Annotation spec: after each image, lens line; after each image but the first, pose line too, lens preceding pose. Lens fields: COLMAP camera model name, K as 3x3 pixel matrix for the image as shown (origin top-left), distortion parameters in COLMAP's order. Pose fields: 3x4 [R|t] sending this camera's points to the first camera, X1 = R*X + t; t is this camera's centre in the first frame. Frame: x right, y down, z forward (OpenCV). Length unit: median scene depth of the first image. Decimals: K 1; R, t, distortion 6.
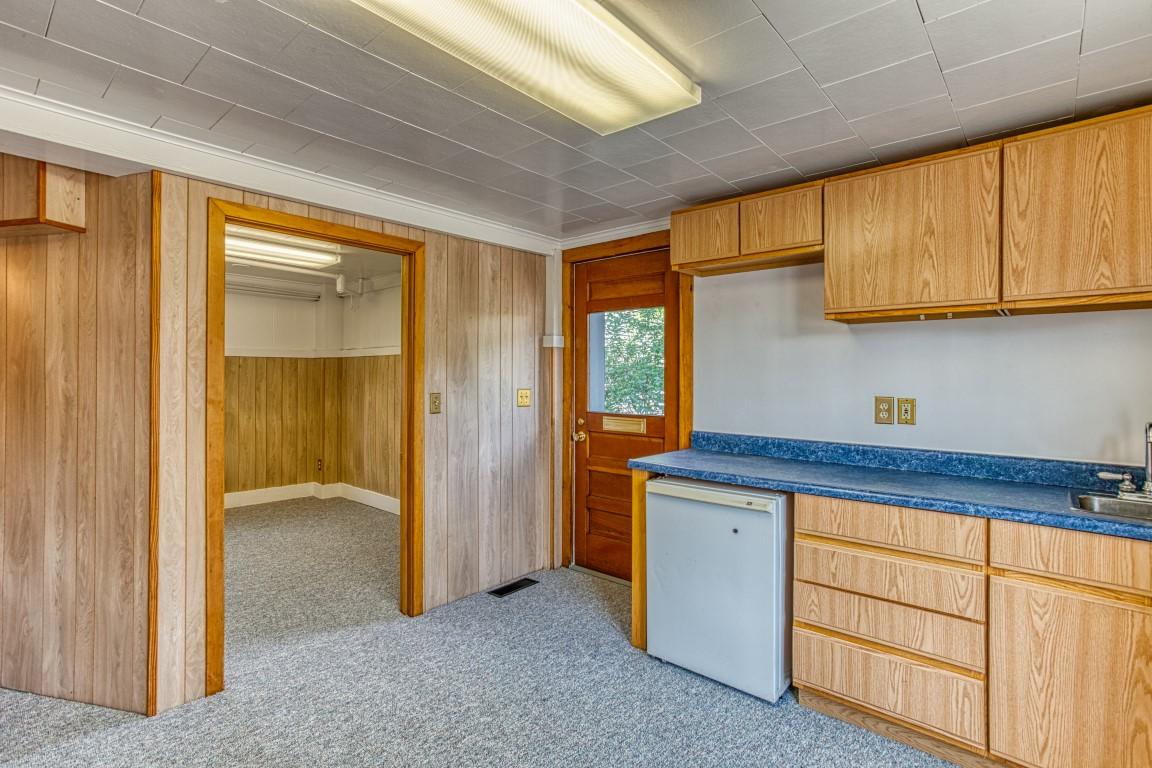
lens RADIAL K [[555.7, 0, 568.4], [0, 555.7, 368.0], [0, 0, 1]] dist [-0.032242, 0.019156]
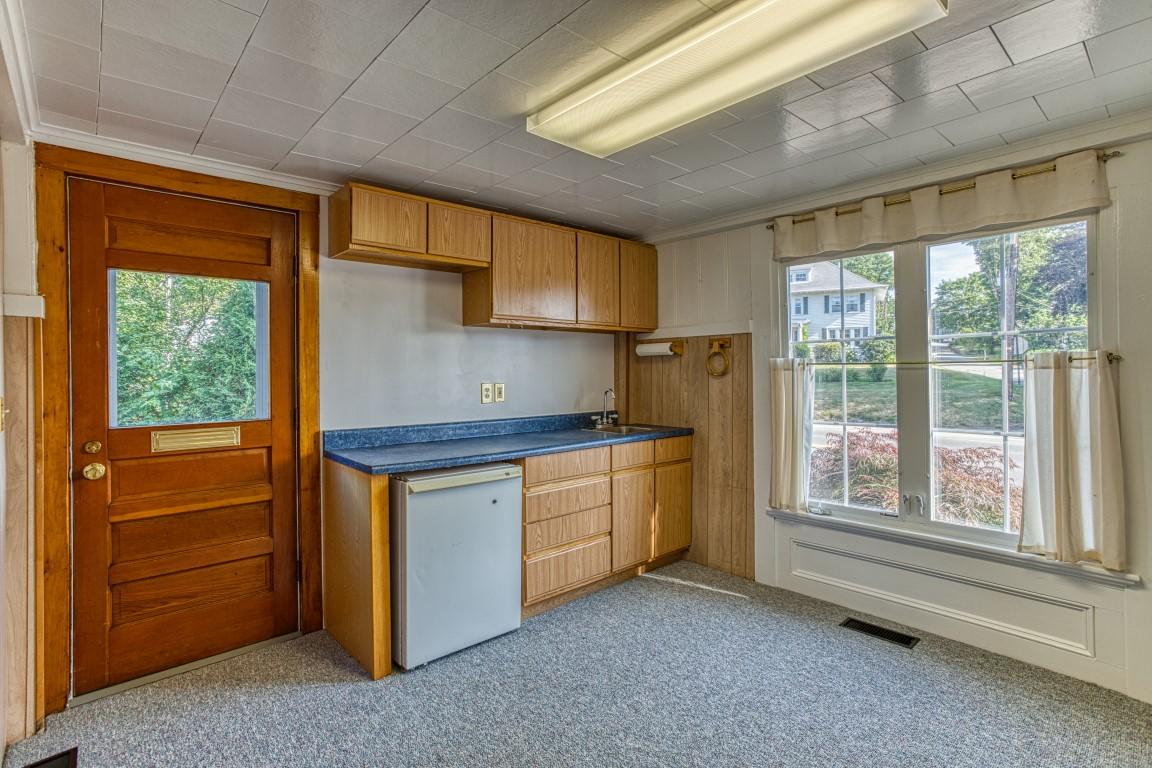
lens RADIAL K [[555.7, 0, 568.4], [0, 555.7, 368.0], [0, 0, 1]] dist [-0.032242, 0.019156]
pose [[0.127110, -0.006268, 0.991869, -0.658244], [-0.008364, 0.999938, 0.007391, 0.004193], [-0.991853, -0.009235, 0.127049, 0.559786]]
